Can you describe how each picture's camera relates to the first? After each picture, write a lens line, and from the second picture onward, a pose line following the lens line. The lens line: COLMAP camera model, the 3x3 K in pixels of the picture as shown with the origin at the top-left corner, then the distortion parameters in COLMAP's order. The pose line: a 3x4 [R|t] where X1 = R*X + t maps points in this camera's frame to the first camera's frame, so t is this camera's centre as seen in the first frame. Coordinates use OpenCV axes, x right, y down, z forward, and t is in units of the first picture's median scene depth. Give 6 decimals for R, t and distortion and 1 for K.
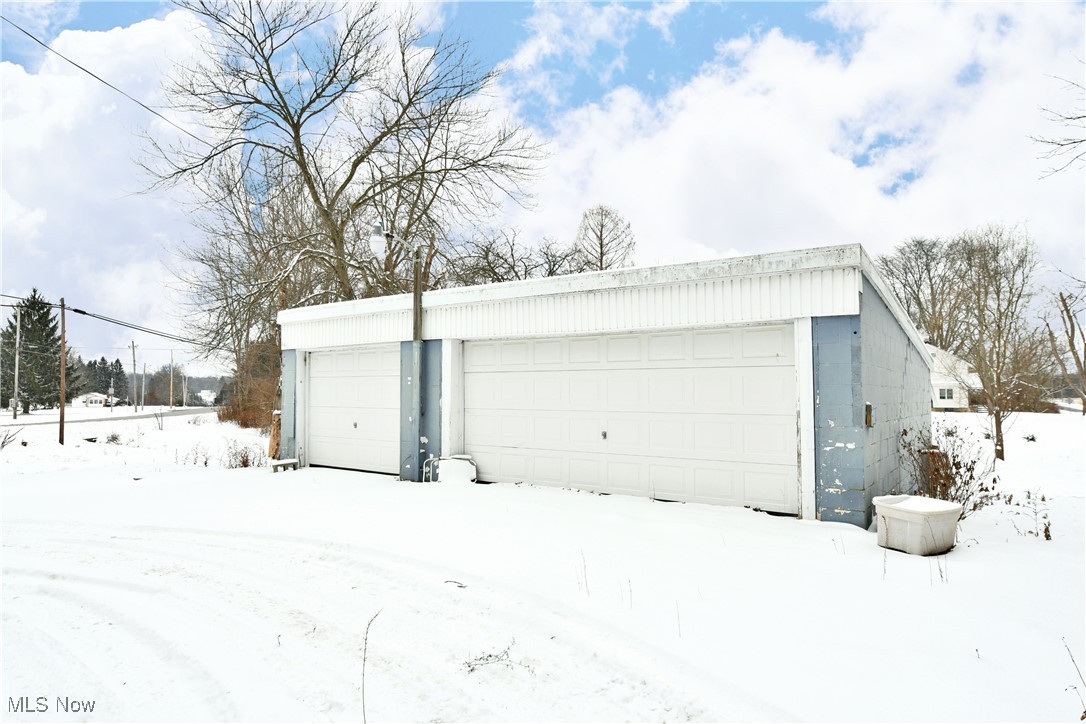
lens RADIAL K [[661.0, 0, 543.4], [0, 661.0, 362.9], [0, 0, 1]] dist [-0.003280, -0.005613]
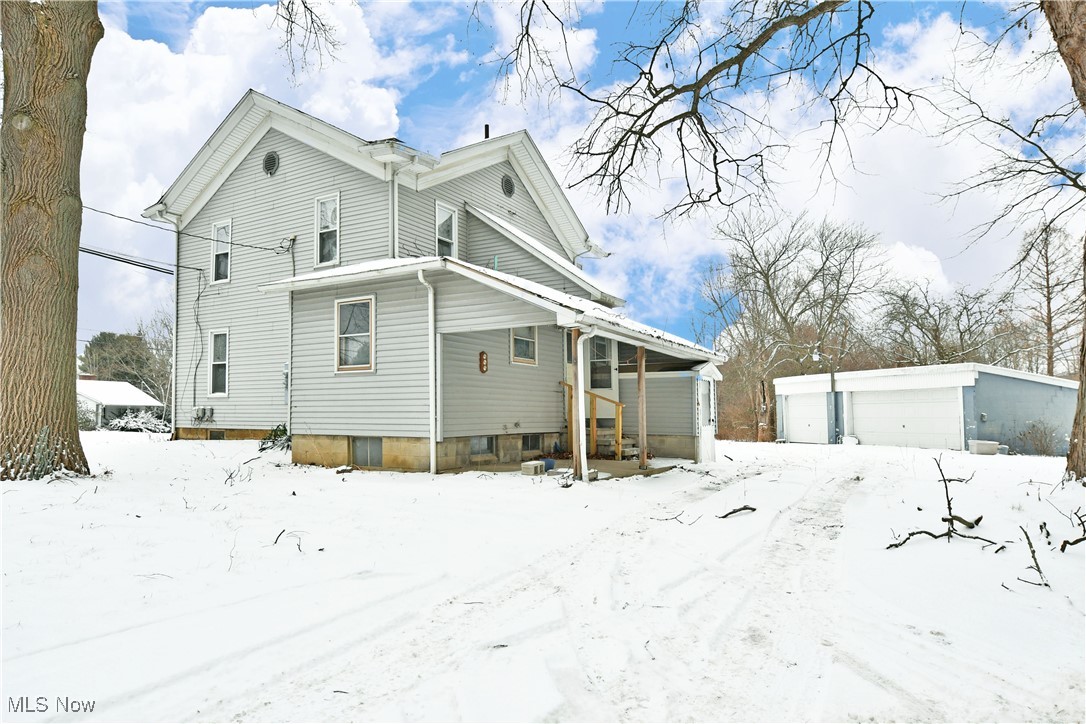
lens RADIAL K [[661.0, 0, 544.1], [0, 661.0, 364.0], [0, 0, 1]] dist [-0.003280, -0.005613]
pose [[0.807772, -0.048105, -0.587529, 0.429978], [0.027075, 0.998641, -0.044541, -0.058222], [0.588873, 0.020071, 0.807977, -1.803299]]
